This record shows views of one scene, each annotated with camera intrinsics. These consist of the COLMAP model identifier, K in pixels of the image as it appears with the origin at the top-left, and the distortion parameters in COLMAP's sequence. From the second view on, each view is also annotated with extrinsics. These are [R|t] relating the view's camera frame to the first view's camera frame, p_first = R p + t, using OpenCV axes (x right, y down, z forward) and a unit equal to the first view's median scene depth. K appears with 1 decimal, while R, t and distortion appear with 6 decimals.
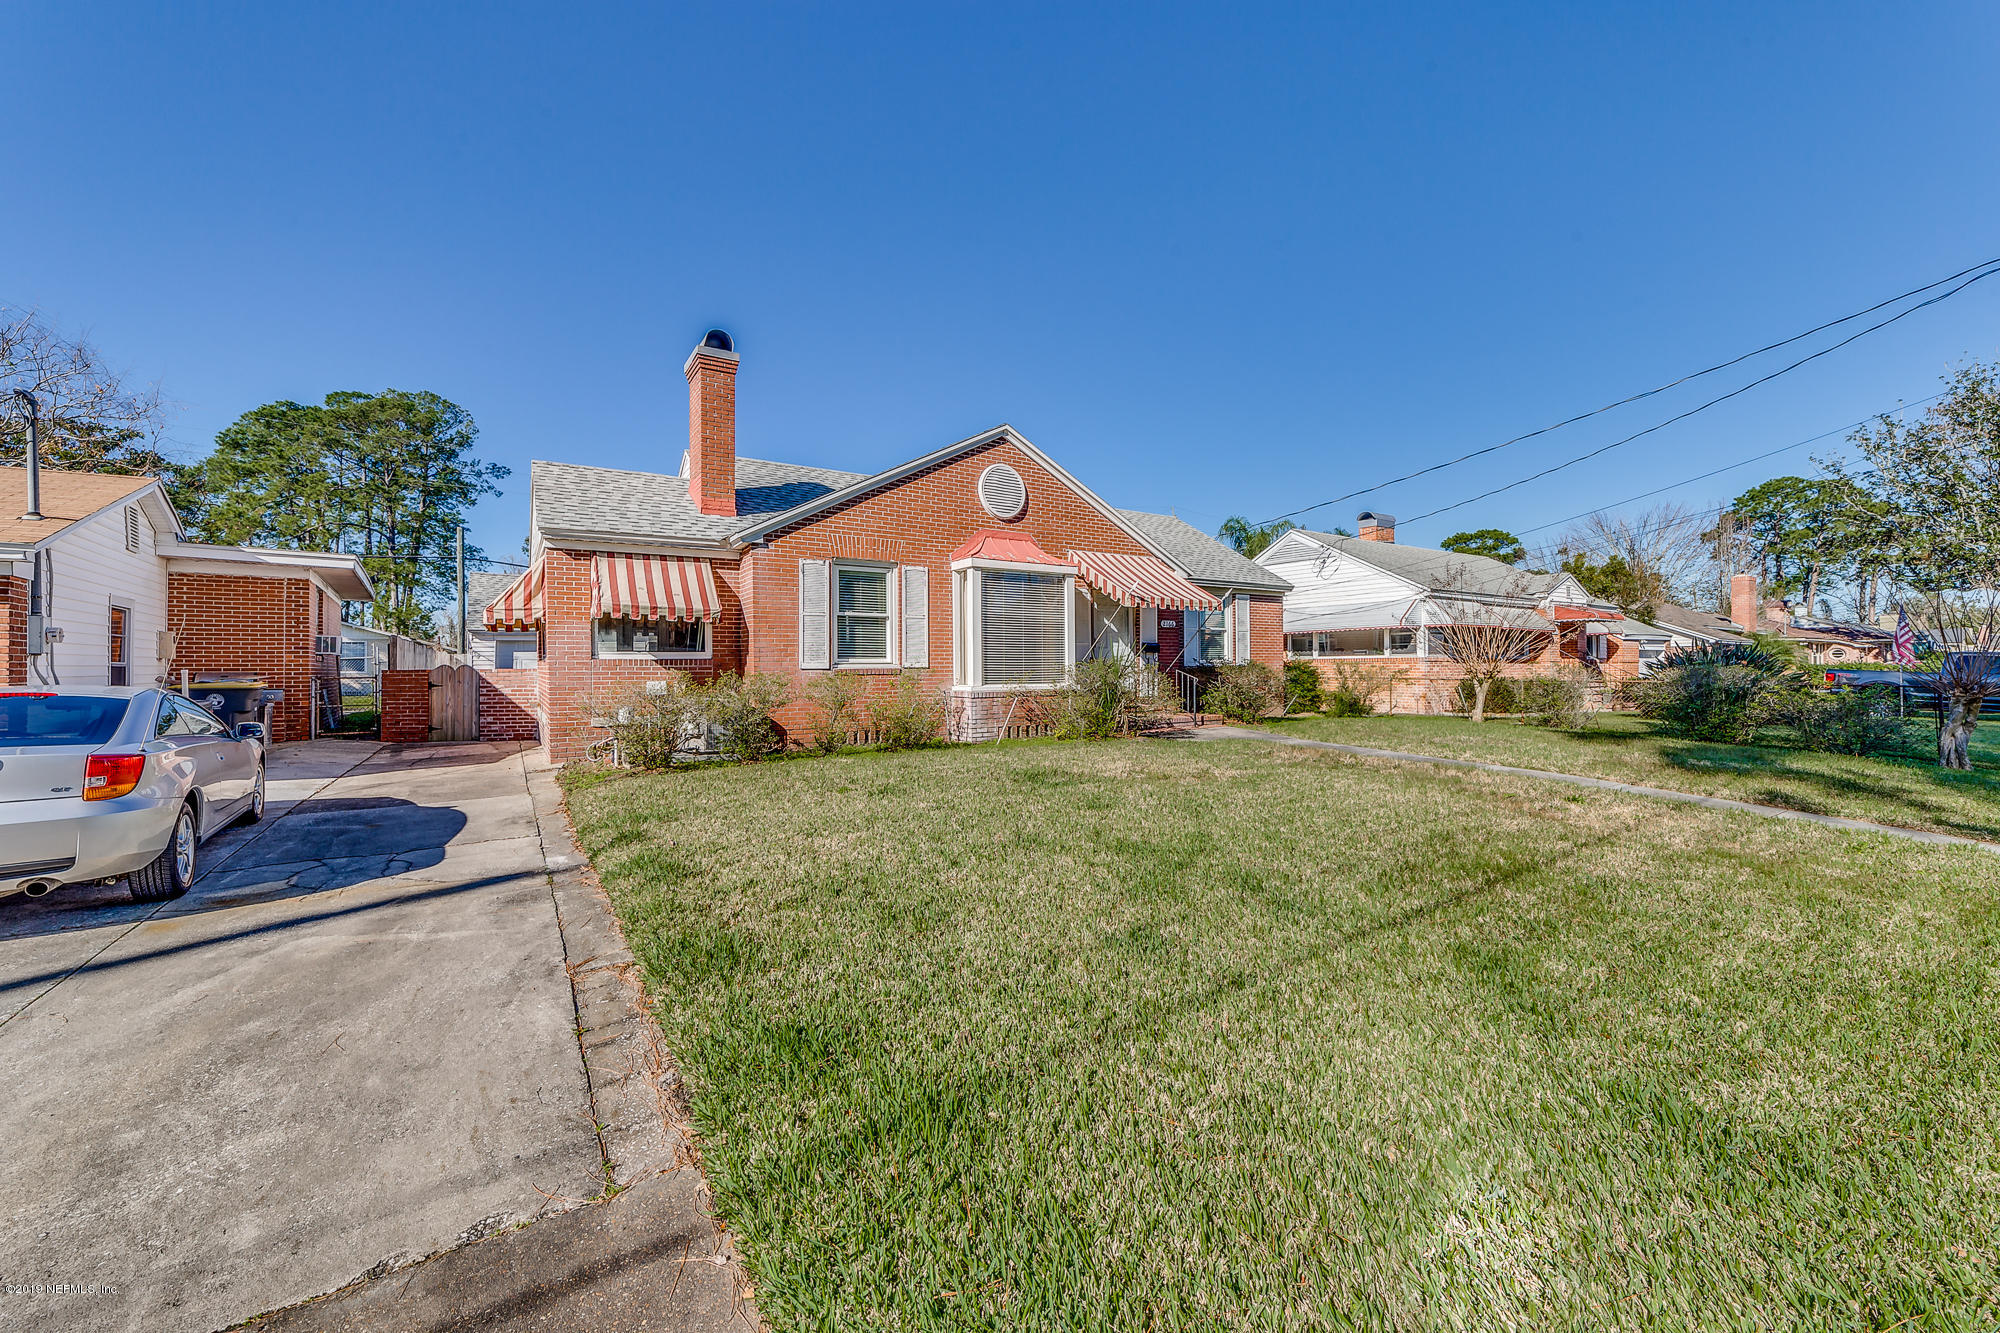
lens RADIAL K [[771.8, 0, 989.0], [0, 771.8, 669.3], [0, 0, 1]] dist [-0.000600, 0.000021]
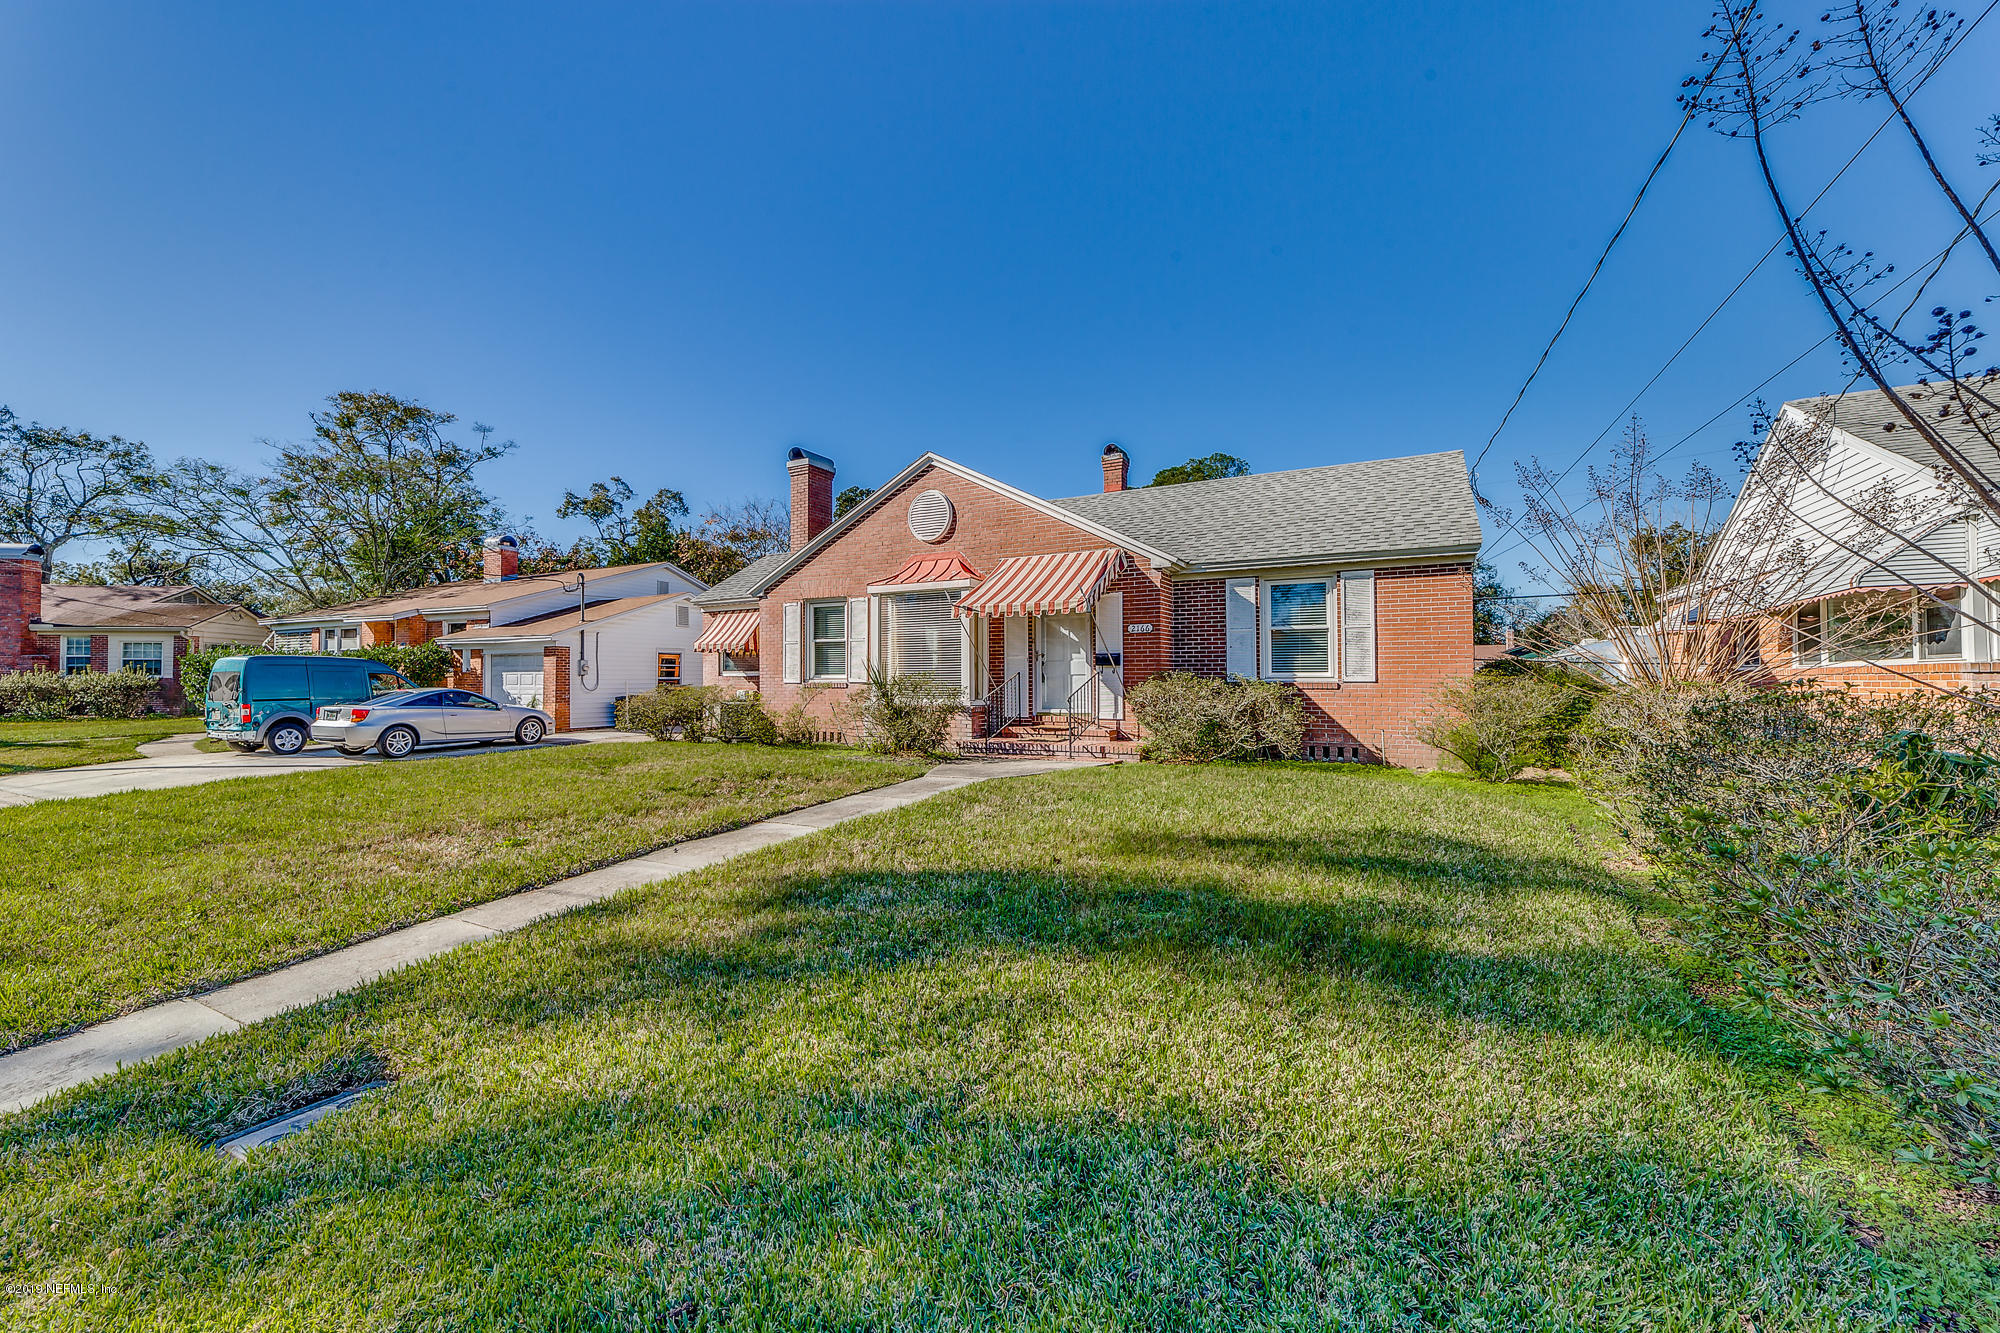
lens RADIAL K [[759.4, 0, 995.4], [0, 759.4, 669.7], [0, 0, 1]] dist [-0.016692, 0.000052]
pose [[0.491843, -0.005513, -0.870666, 0.961660], [-0.002086, 0.999970, -0.007510, -0.012311], [0.870681, 0.005509, 0.491817, 0.566918]]
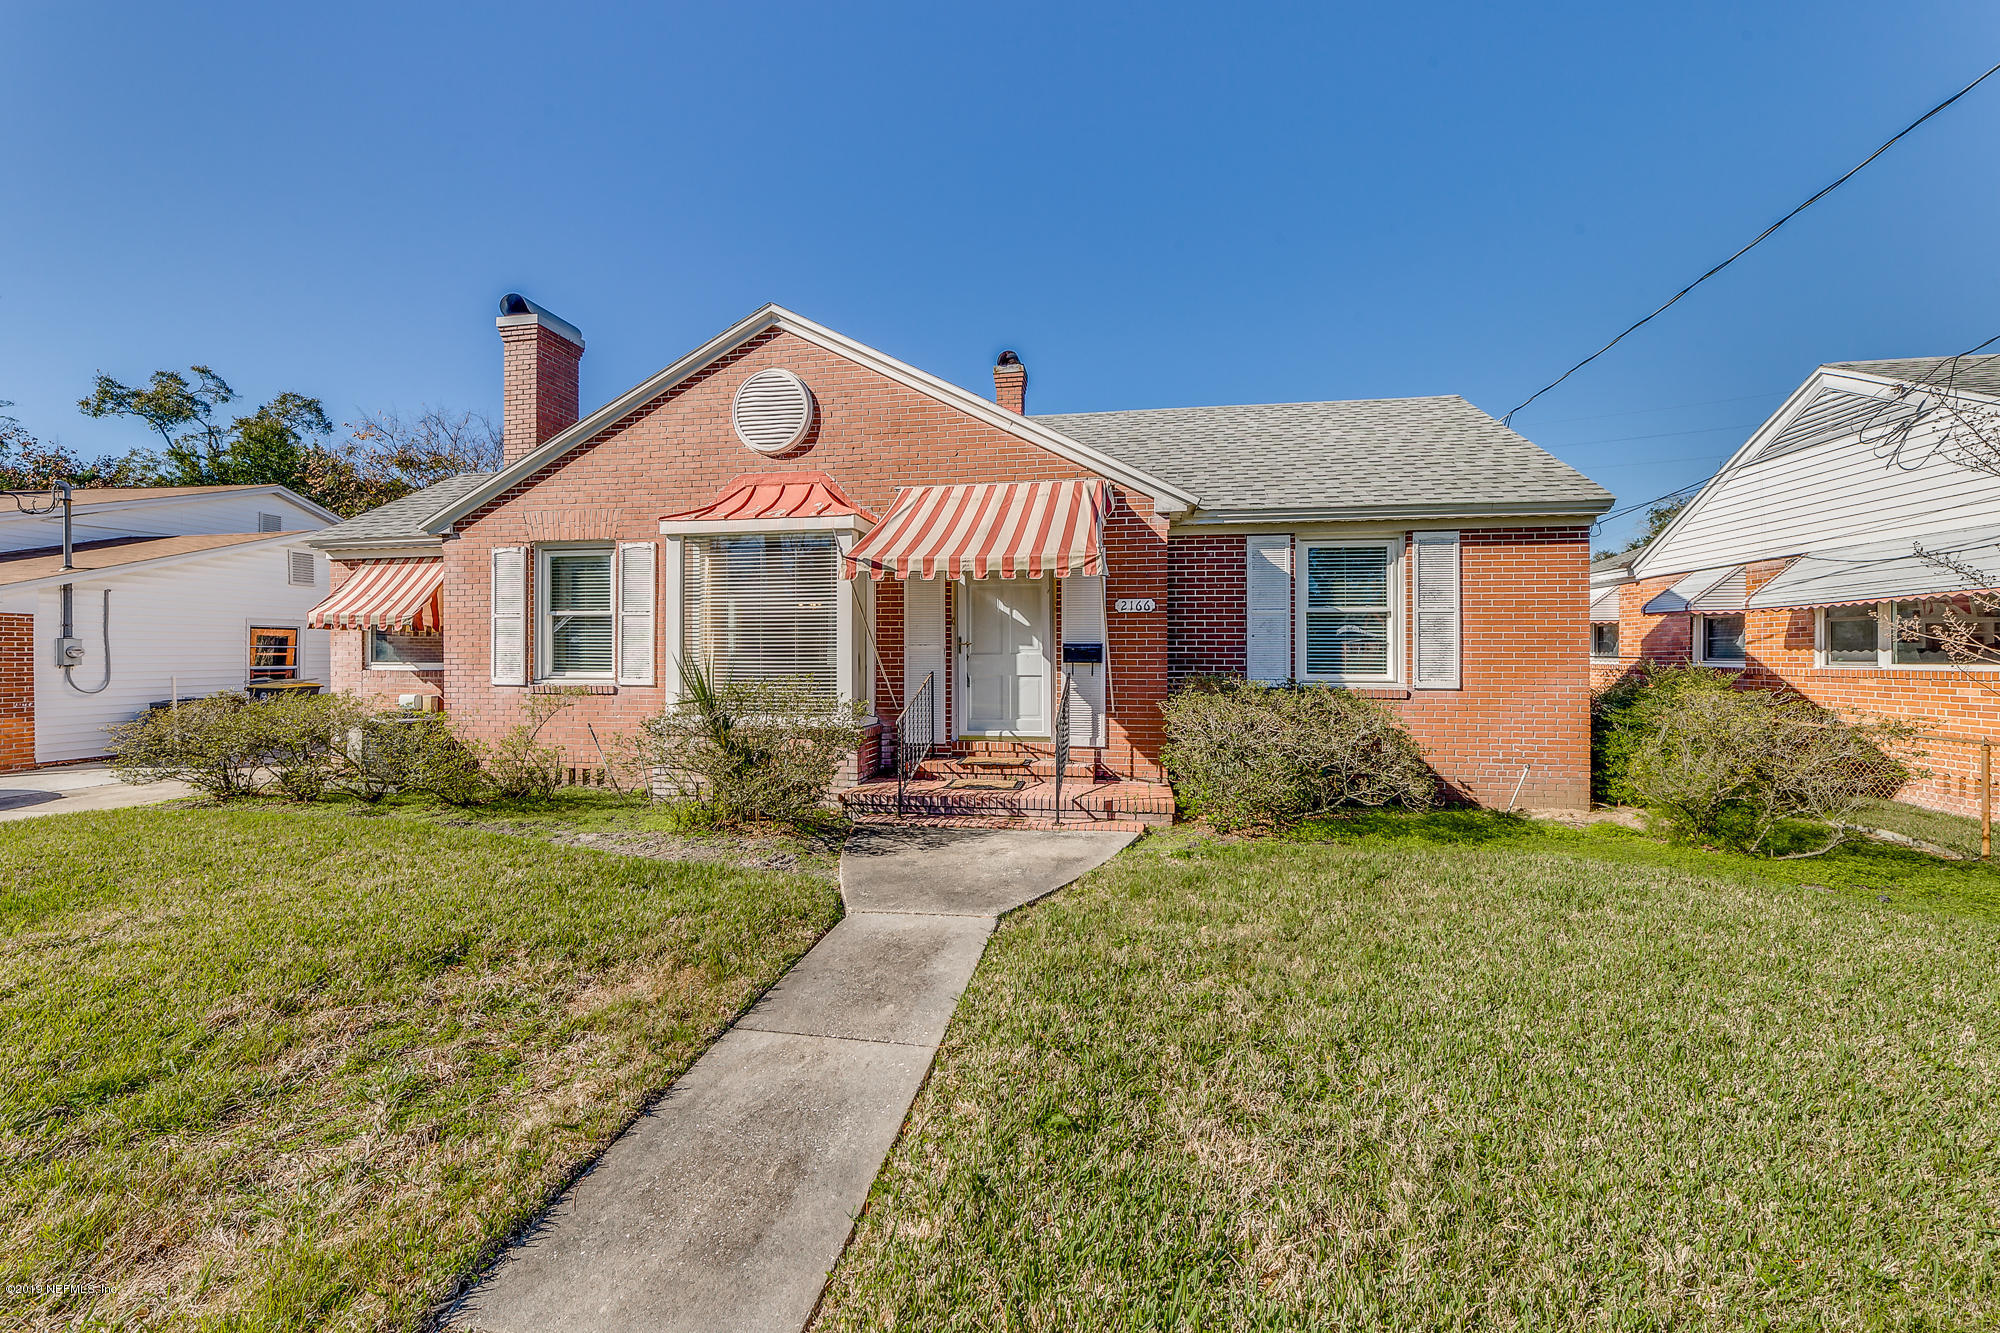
lens RADIAL K [[774.7, 0, 1001.4], [0, 774.7, 658.6], [0, 0, 1]] dist [-0.019866, 0.008808]
pose [[0.741708, 0.009607, -0.670654, 0.586008], [-0.006902, 0.999954, 0.006691, -0.031398], [0.670687, -0.000334, 0.741740, 0.652009]]
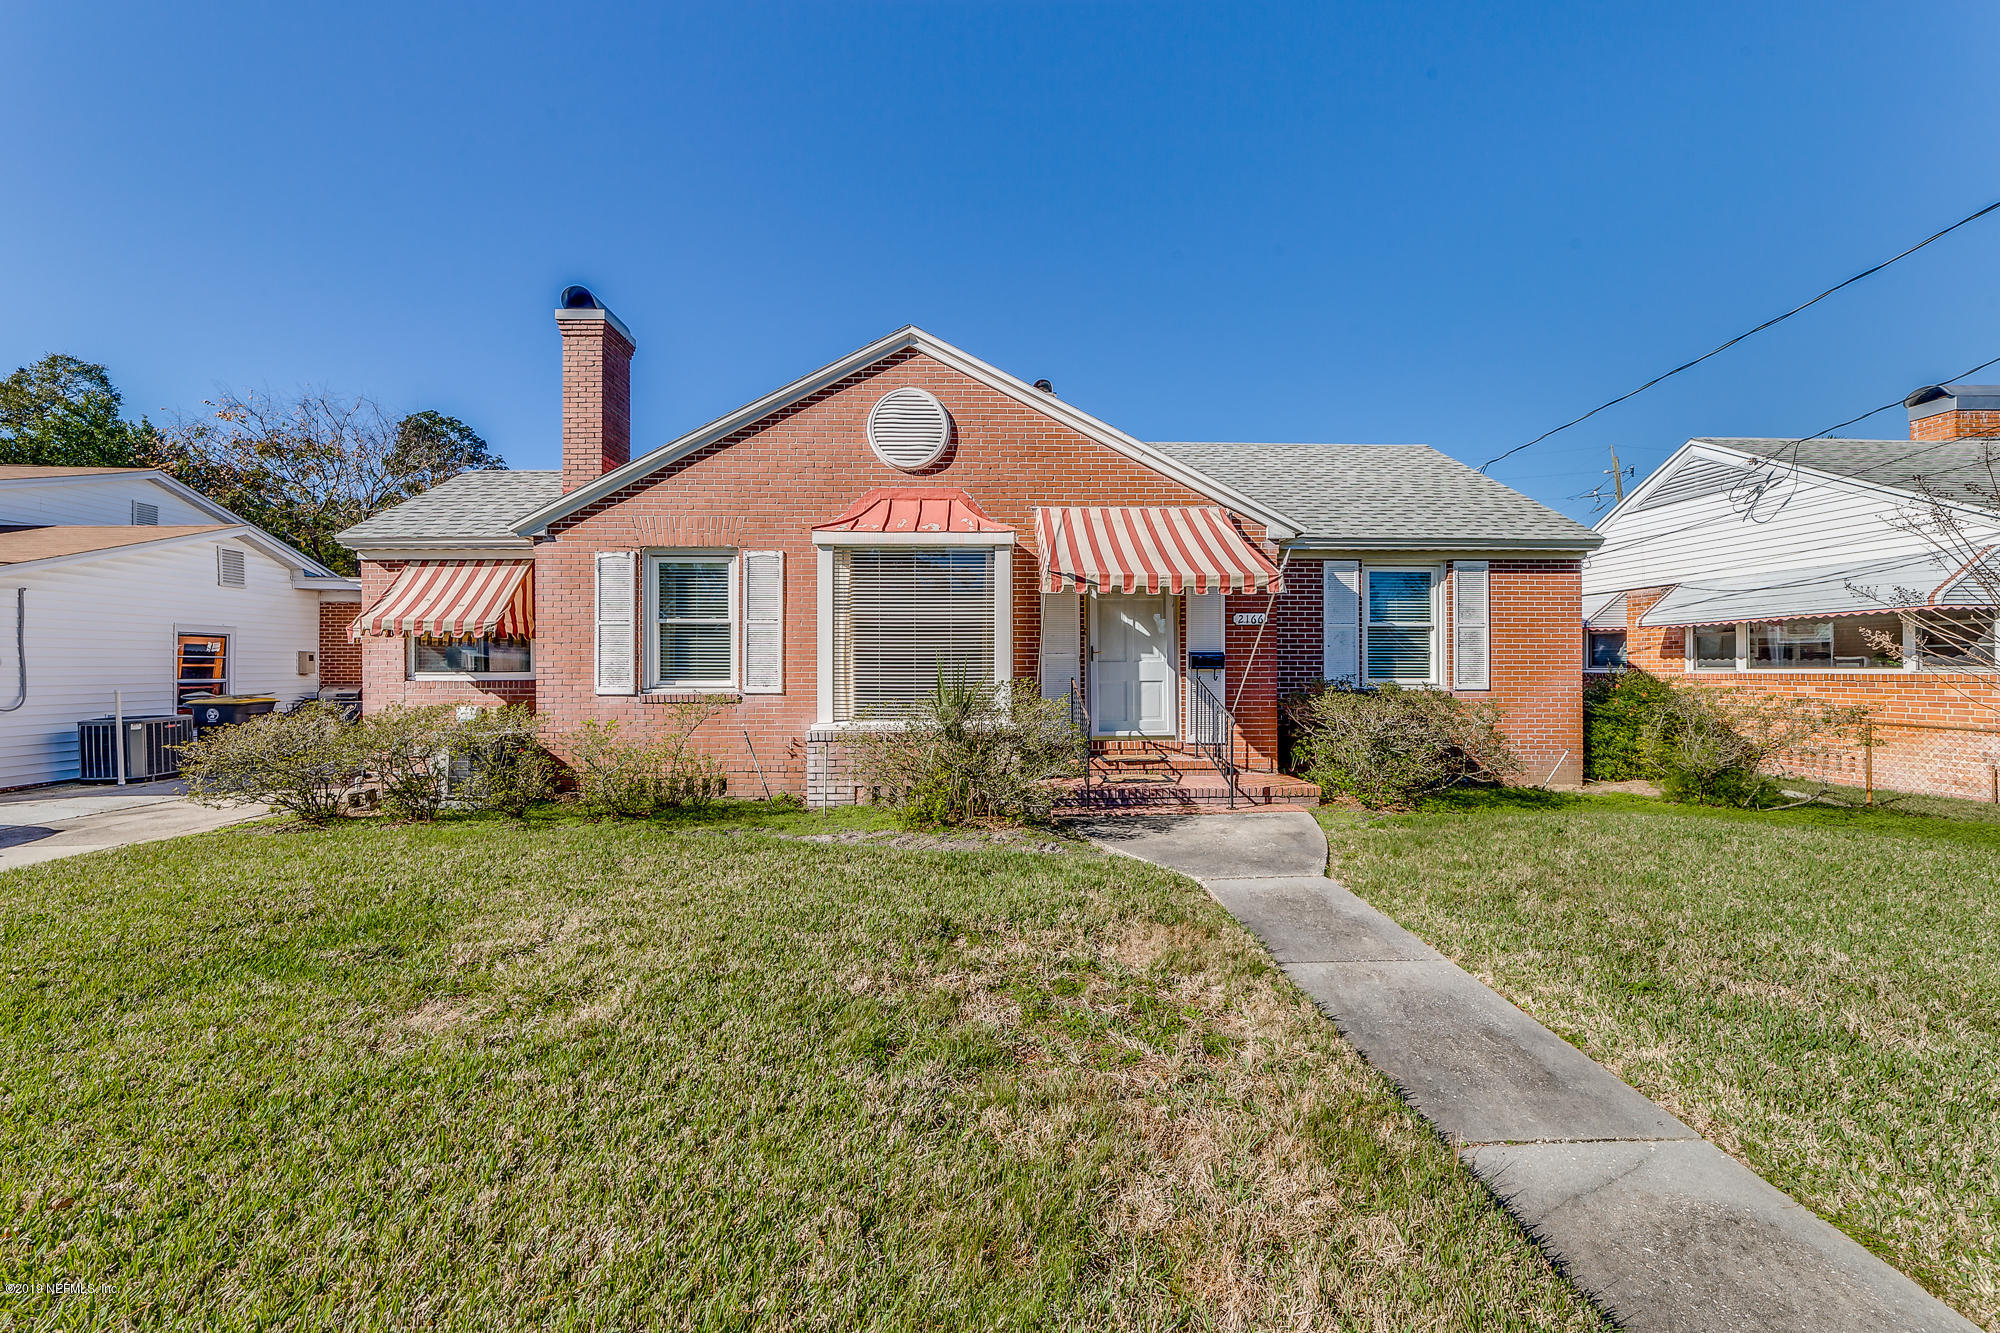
lens RADIAL K [[767.3, 0, 995.4], [0, 767.3, 669.4], [0, 0, 1]] dist [-0.020765, 0.009637]
pose [[0.857606, 0.004923, -0.514283, 0.419838], [-0.004575, 0.999988, 0.001944, -0.024783], [0.514287, 0.000686, 0.857618, 0.472037]]
